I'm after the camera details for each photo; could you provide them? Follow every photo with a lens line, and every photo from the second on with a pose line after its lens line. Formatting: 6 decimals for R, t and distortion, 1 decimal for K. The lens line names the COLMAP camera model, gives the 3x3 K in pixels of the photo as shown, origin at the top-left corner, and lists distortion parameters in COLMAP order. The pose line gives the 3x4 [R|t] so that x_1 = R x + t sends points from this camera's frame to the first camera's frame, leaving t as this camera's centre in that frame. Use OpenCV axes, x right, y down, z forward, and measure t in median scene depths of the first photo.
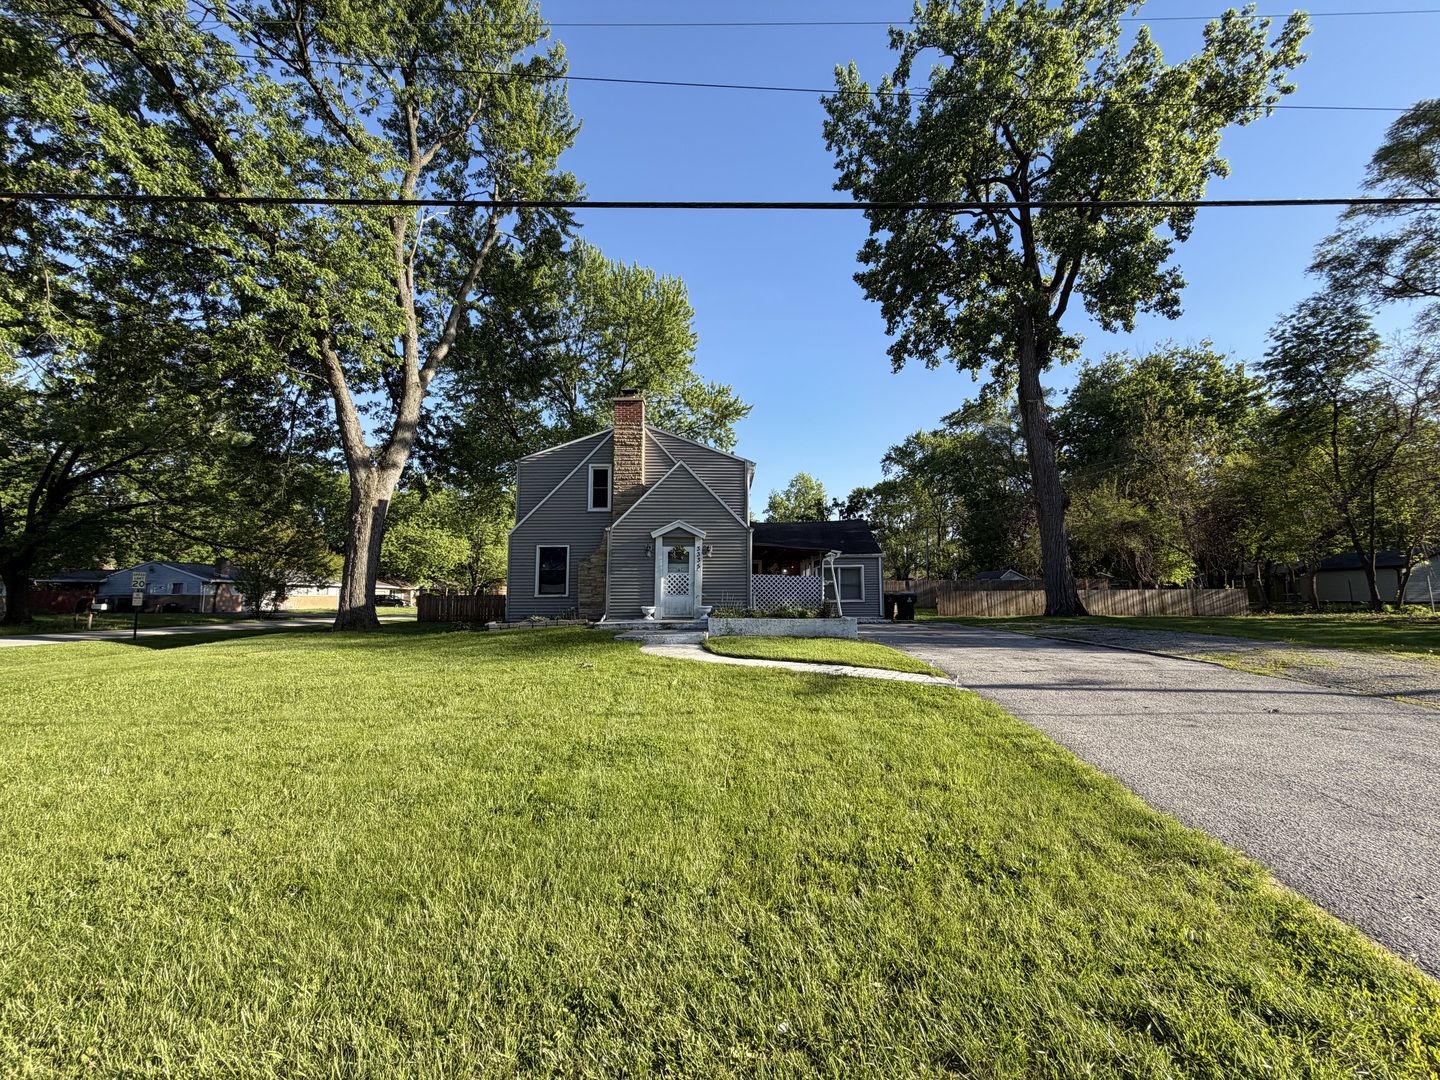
lens RADIAL K [[575.0, 0, 716.7], [0, 575.0, 544.4], [0, 0, 1]] dist [0.001205, -0.000494]
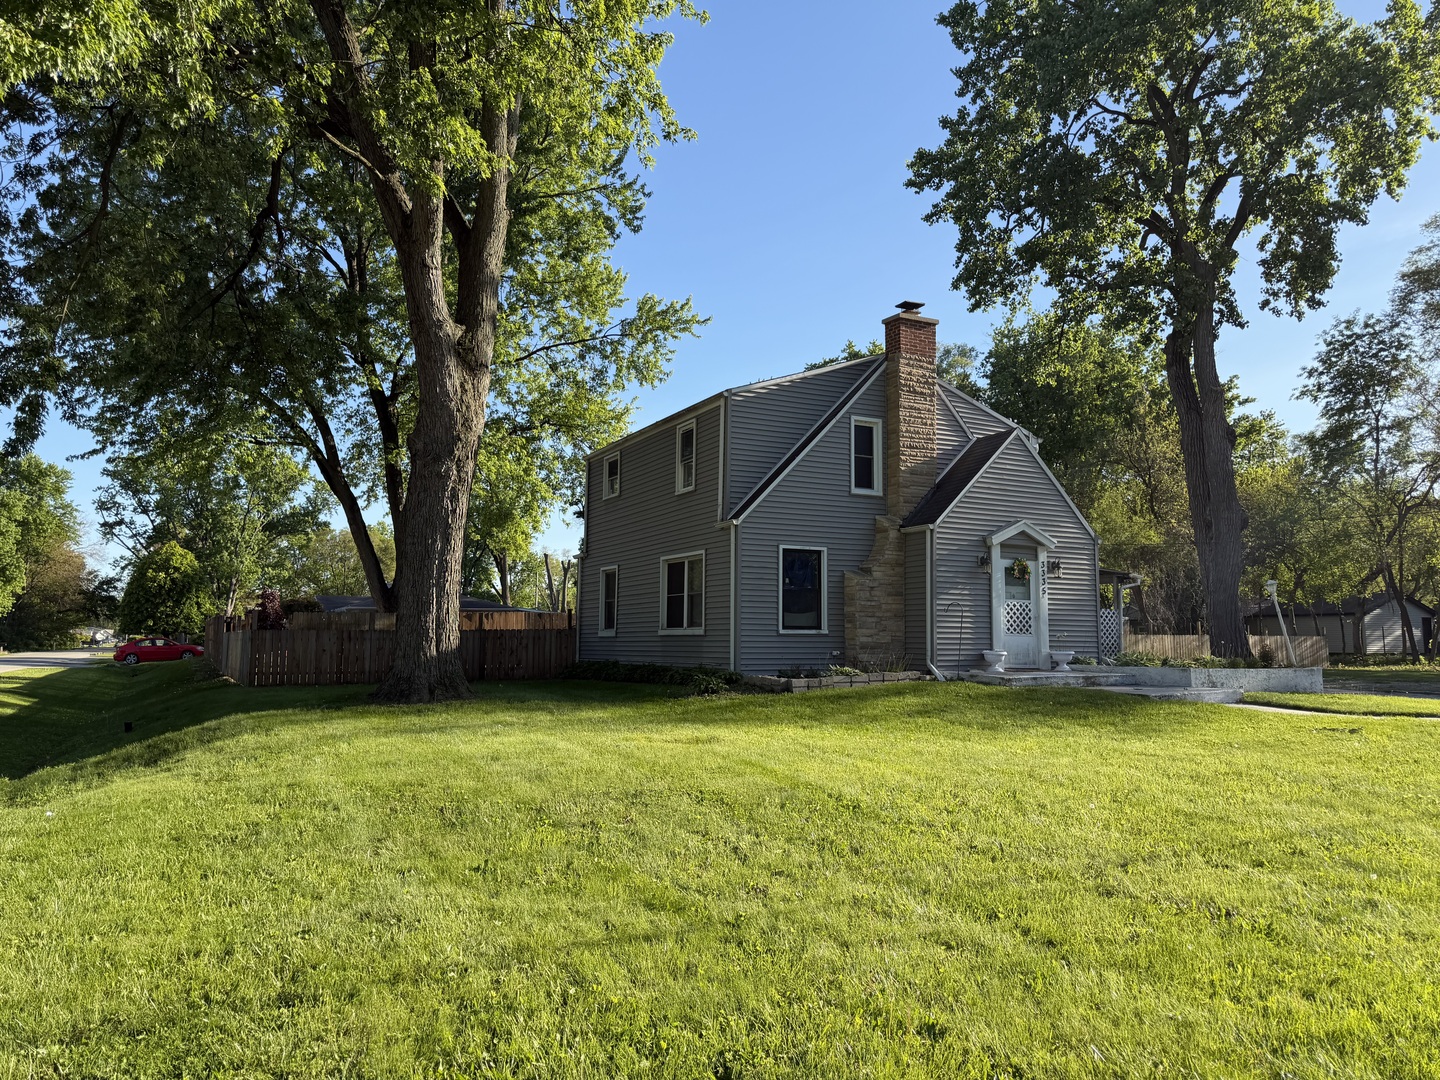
lens RADIAL K [[1010.3, 0, 723.2], [0, 1010.3, 542.3], [0, 0, 1]] dist [0.073029, -0.098152]
pose [[0.883041, 0.053861, 0.466194, -0.548840], [-0.049812, 0.998538, -0.021013, 0.015177], [-0.466644, -0.004667, 0.884433, 0.080822]]
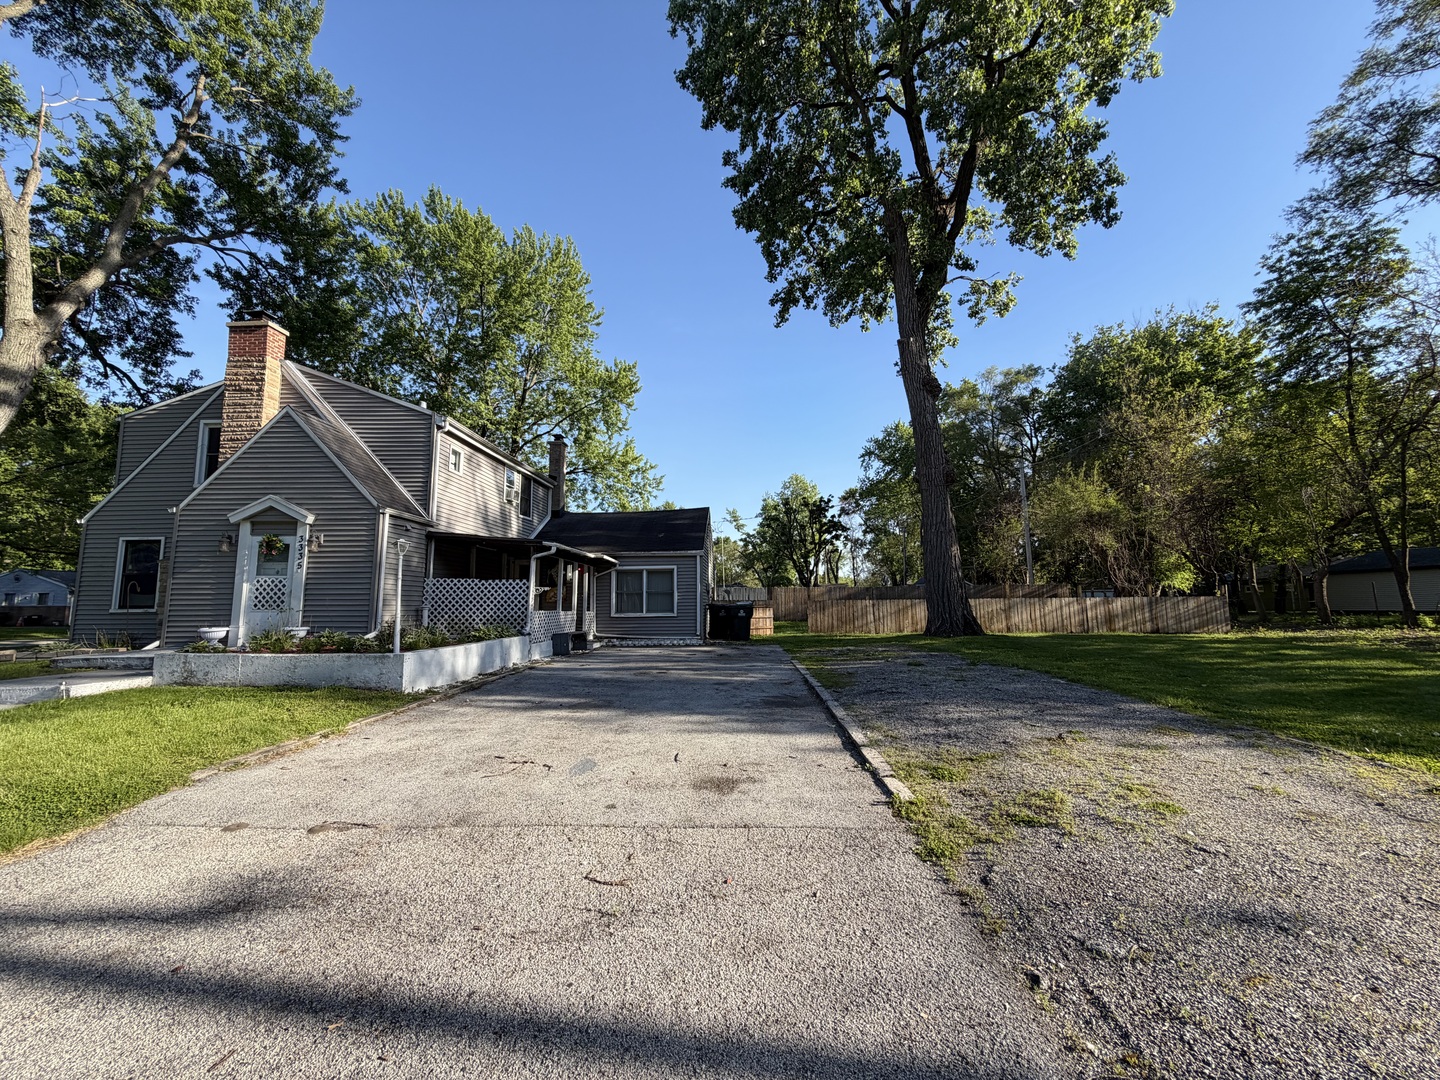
lens RADIAL K [[575.0, 0, 716.7], [0, 575.0, 544.4], [0, 0, 1]] dist [0.001205, -0.000494]
pose [[0.999136, -0.007112, -0.040938, 0.282387], [0.006617, 0.999903, -0.012220, 0.015274], [0.041021, 0.011938, 0.999087, 0.221557]]
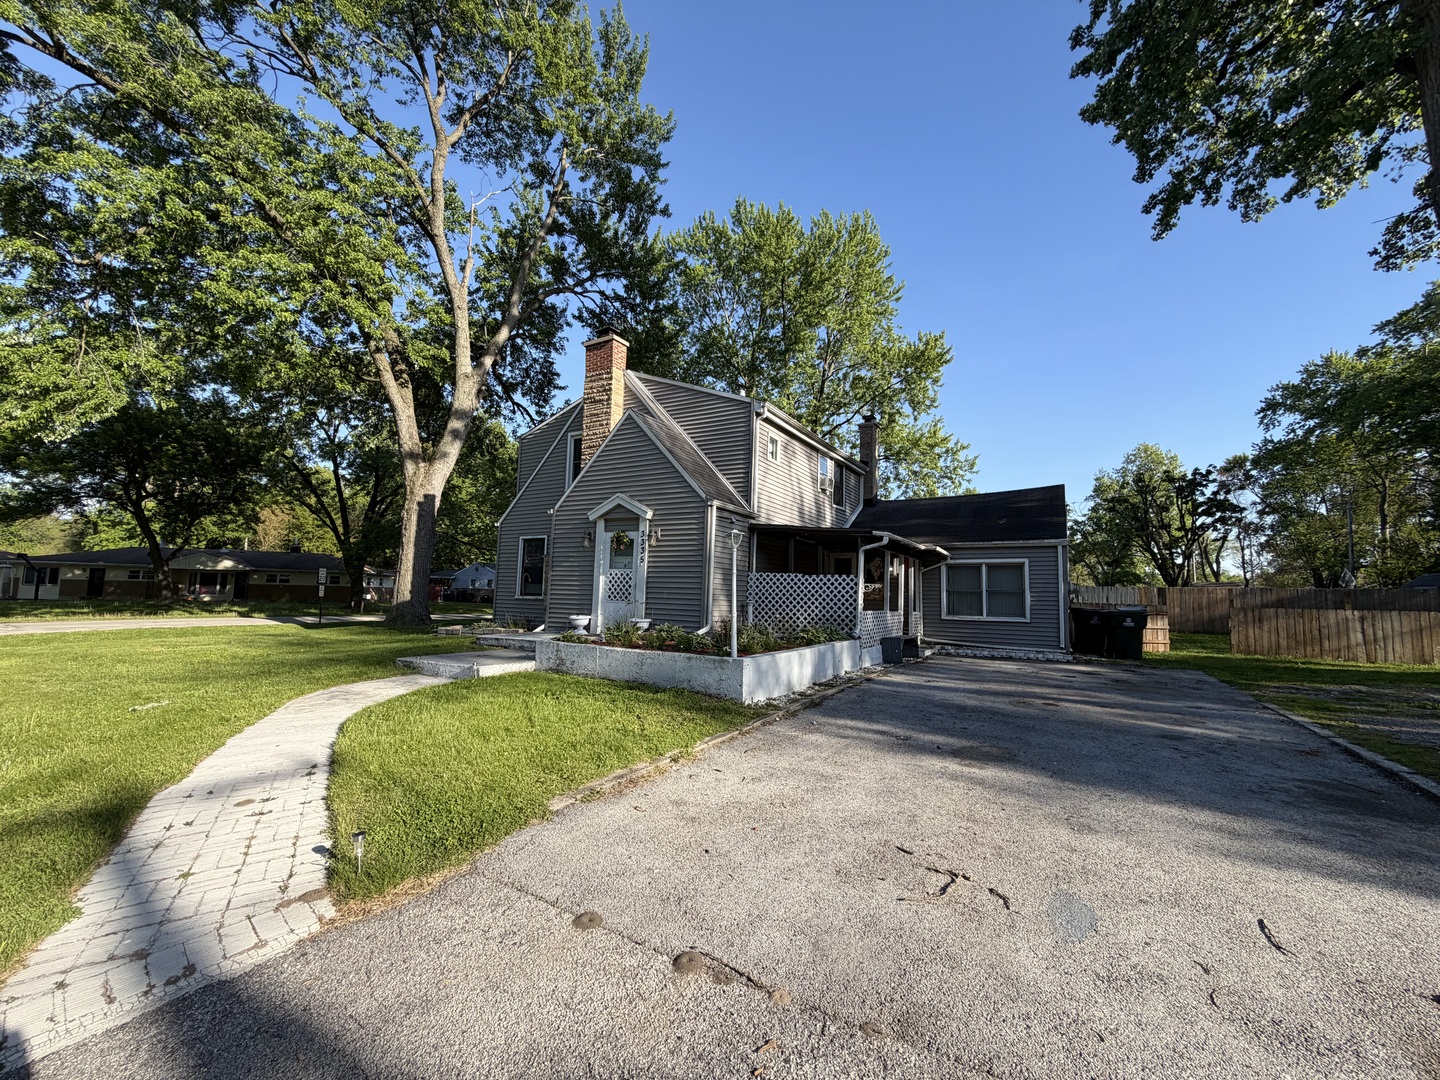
lens RADIAL K [[575.0, 0, 716.7], [0, 575.0, 544.4], [0, 0, 1]] dist [0.001205, -0.000494]
pose [[0.860796, -0.020681, -0.508529, 0.235653], [0.019548, 0.999780, -0.007571, 0.016435], [0.508574, -0.003423, 0.861011, 0.277232]]
